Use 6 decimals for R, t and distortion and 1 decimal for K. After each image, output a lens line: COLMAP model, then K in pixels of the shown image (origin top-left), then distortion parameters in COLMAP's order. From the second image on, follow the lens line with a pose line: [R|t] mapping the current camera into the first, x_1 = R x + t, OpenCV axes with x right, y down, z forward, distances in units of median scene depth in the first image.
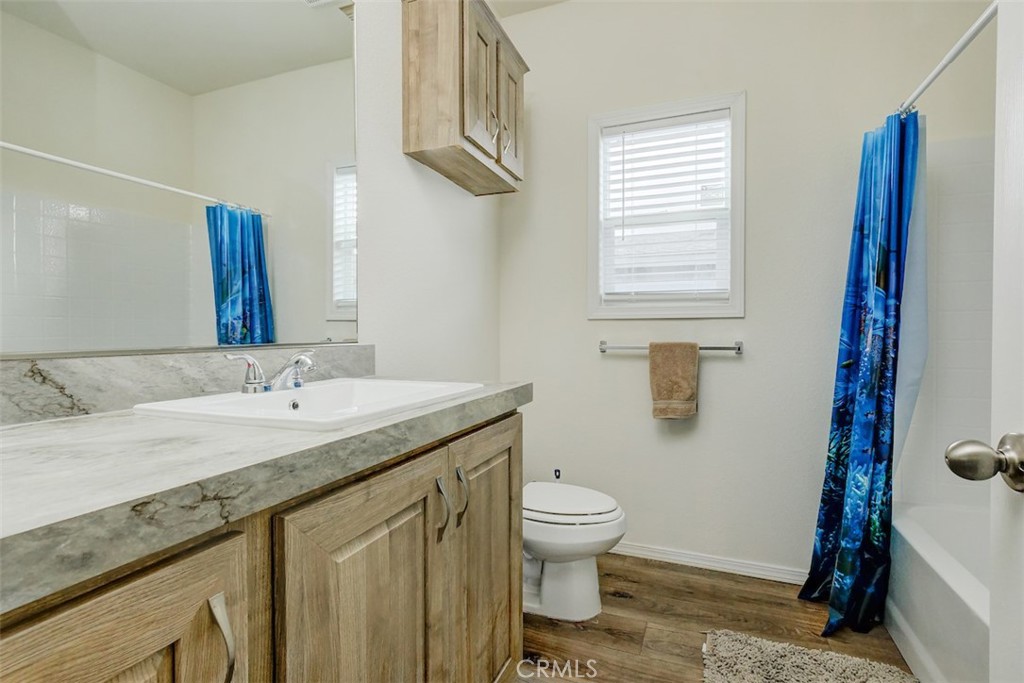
lens RADIAL K [[487.3, 0, 507.5], [0, 487.3, 341.3], [0, 0, 1]] dist [0.001059, 0.002052]
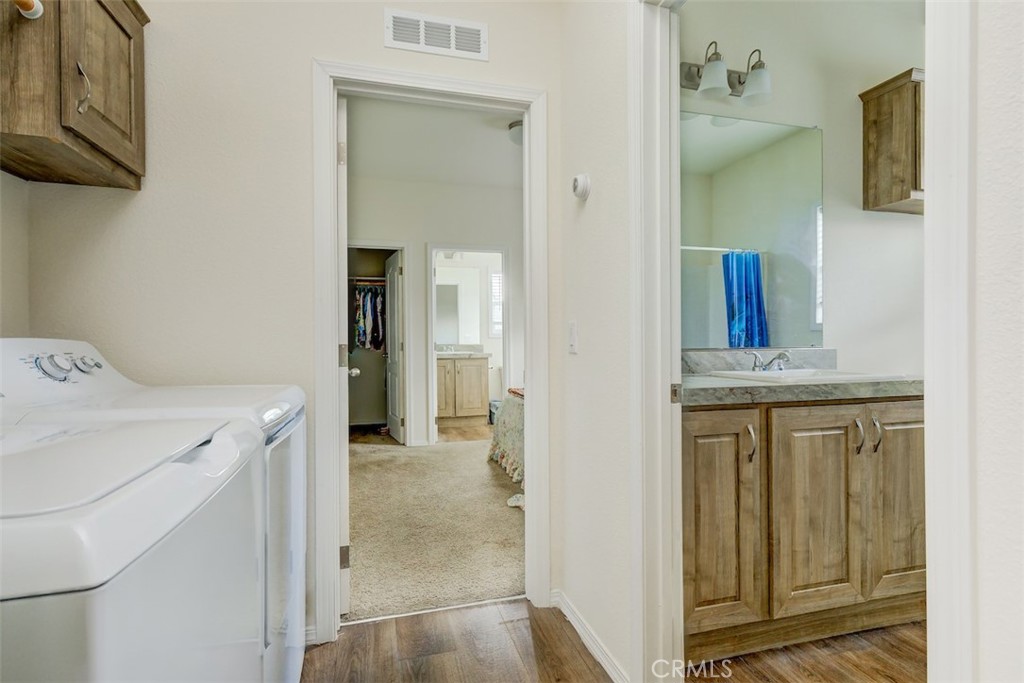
lens RADIAL K [[519.1, 0, 510.3], [0, 519.1, 341.3], [0, 0, 1]] dist [0.003237, -0.001894]
pose [[0.615590, -0.001749, -0.788064, 0.571709], [-0.010761, 0.999886, -0.010625, 0.016728], [0.787993, 0.015021, 0.615501, -1.195153]]
